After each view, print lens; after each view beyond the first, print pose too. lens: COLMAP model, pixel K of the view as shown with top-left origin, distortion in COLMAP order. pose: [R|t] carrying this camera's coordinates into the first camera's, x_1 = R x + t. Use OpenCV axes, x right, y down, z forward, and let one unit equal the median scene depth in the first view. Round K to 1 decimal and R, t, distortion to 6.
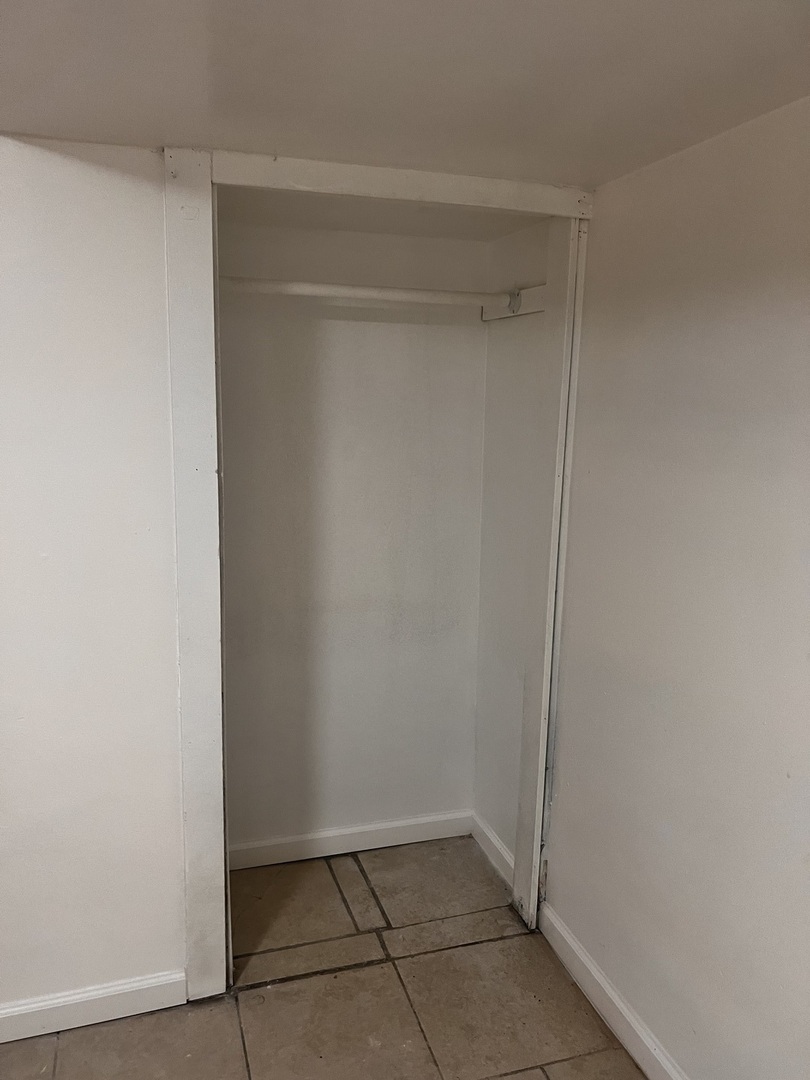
lens RADIAL K [[813.7, 0, 404.7], [0, 813.7, 536.7], [0, 0, 1]] dist [0.042925, -0.048051]
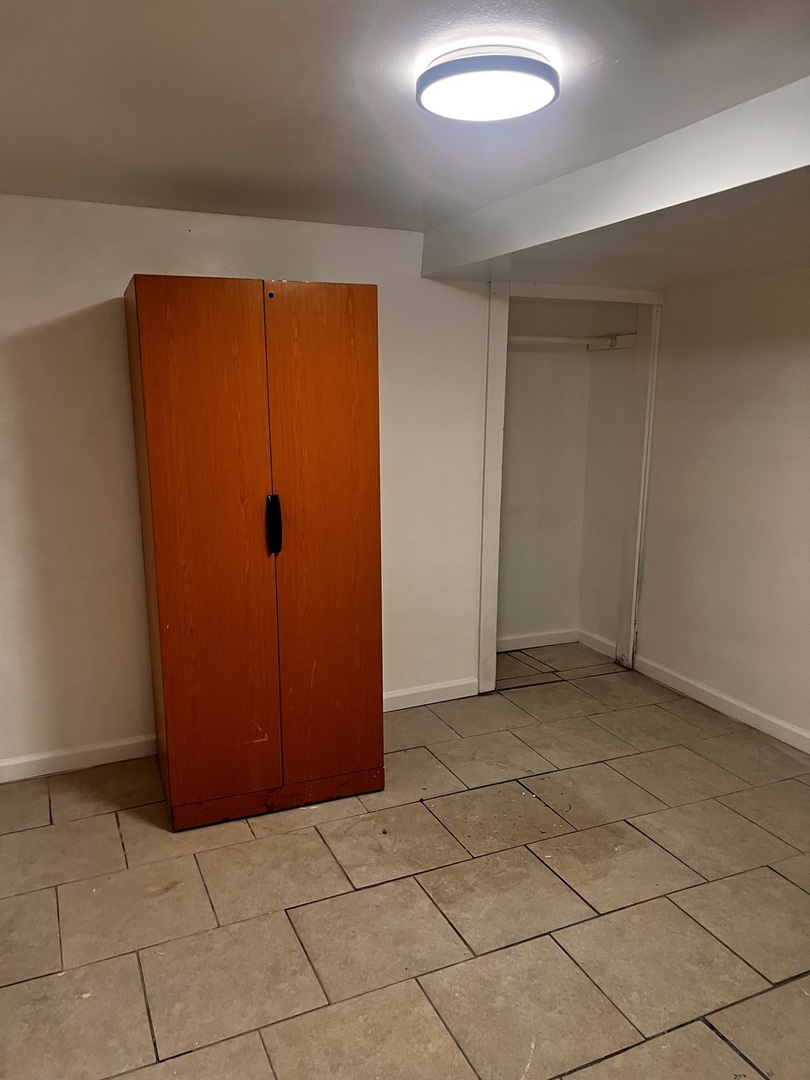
lens RADIAL K [[813.7, 0, 404.4], [0, 813.7, 544.8], [0, 0, 1]] dist [0.042925, -0.048051]
pose [[0.994421, -0.031598, 0.100640, -0.577981], [0.029926, 0.999389, 0.018080, 0.142078], [-0.101150, -0.014967, 0.994759, -0.888529]]
